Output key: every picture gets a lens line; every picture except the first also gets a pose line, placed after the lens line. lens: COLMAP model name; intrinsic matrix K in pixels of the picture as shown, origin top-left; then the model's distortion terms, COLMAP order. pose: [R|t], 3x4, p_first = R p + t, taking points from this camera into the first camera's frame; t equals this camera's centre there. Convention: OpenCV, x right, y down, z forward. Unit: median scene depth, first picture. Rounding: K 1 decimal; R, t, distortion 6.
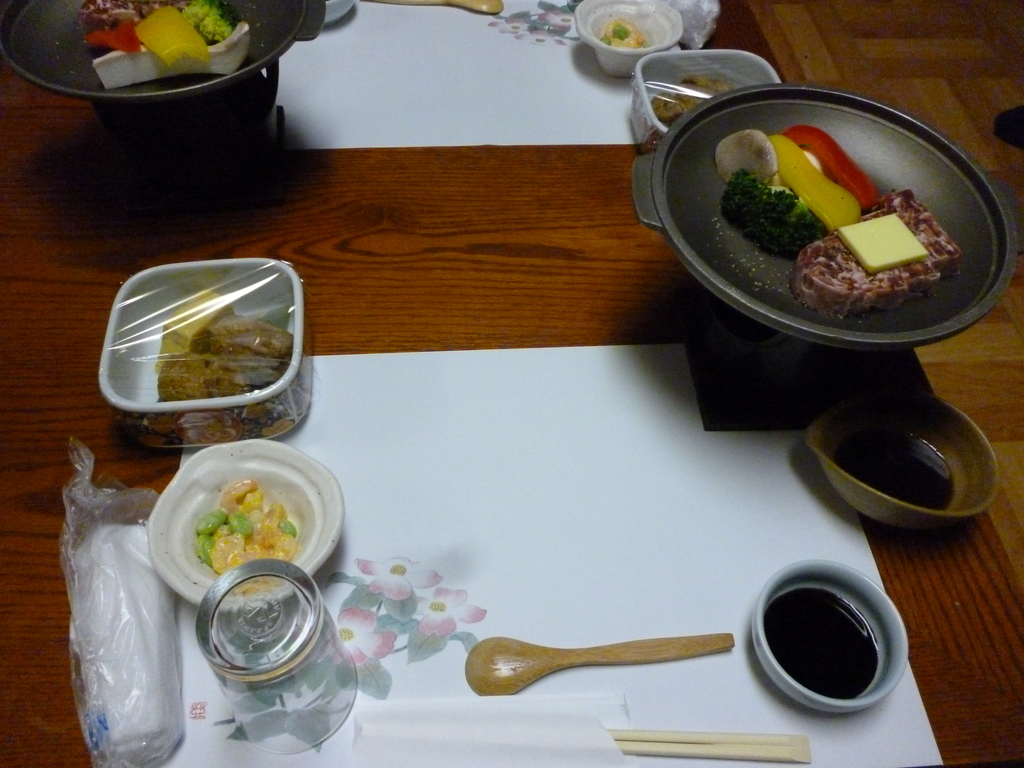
lens RADIAL K [[834.0, 0, 511.7], [0, 834.0, 384.6], [0, 0, 1]] dist [-0.044591, 0.016950]
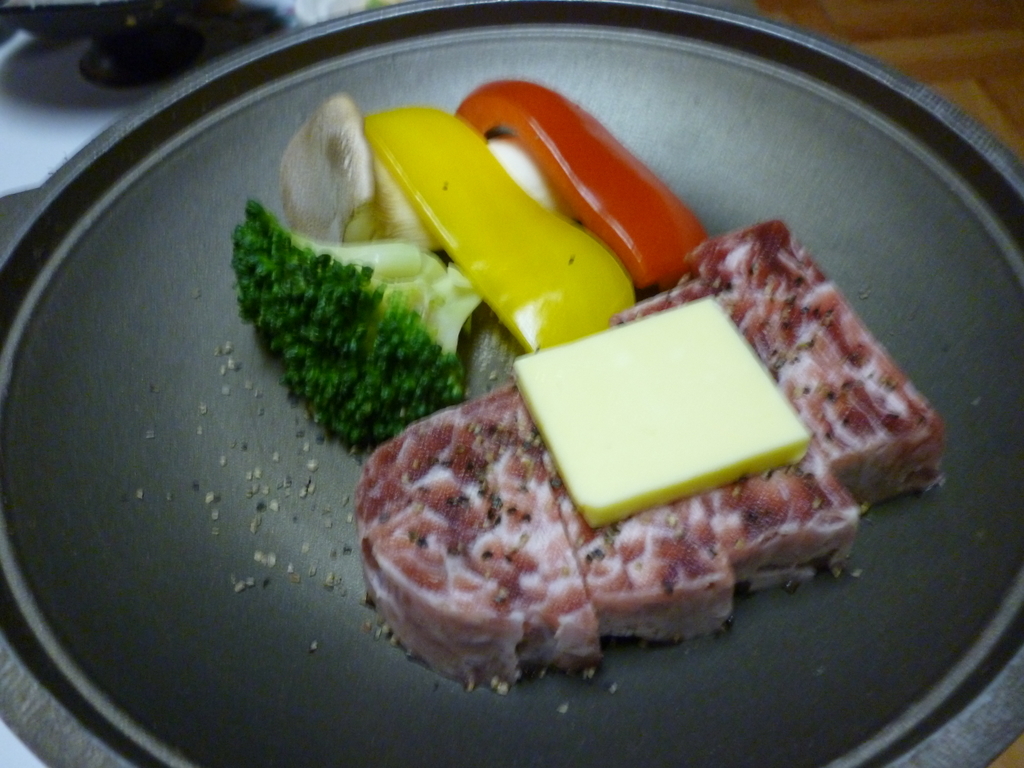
lens RADIAL K [[834.0, 0, 517.2], [0, 834.0, 384.5], [0, 0, 1]] dist [-0.044591, 0.016950]
pose [[0.995145, -0.066222, -0.072813, 0.423570], [0.059529, 0.994113, -0.090527, -0.154997], [0.078379, 0.085753, 0.993229, 0.705624]]
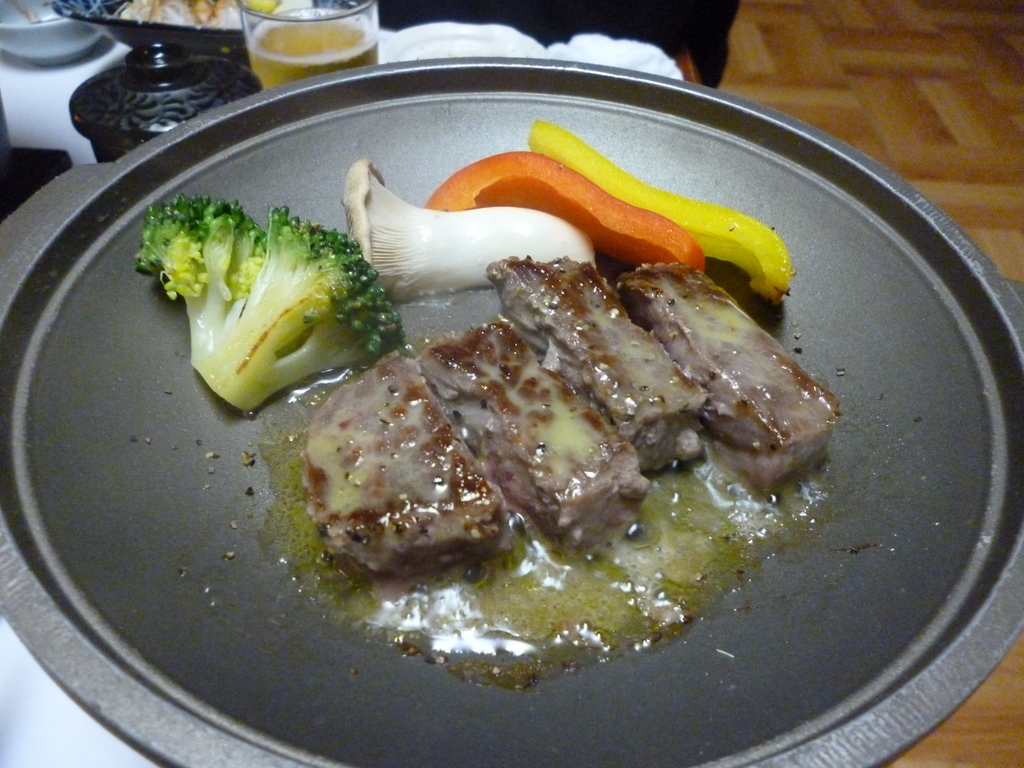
lens RADIAL K [[834.0, 0, 508.8], [0, 834.0, 382.6], [0, 0, 1]] dist [-0.044591, 0.016950]
pose [[0.990136, 0.089089, -0.108141, 0.439757], [-0.107878, 0.977241, -0.182653, -0.124991], [0.089408, 0.192517, 0.977212, 0.681286]]
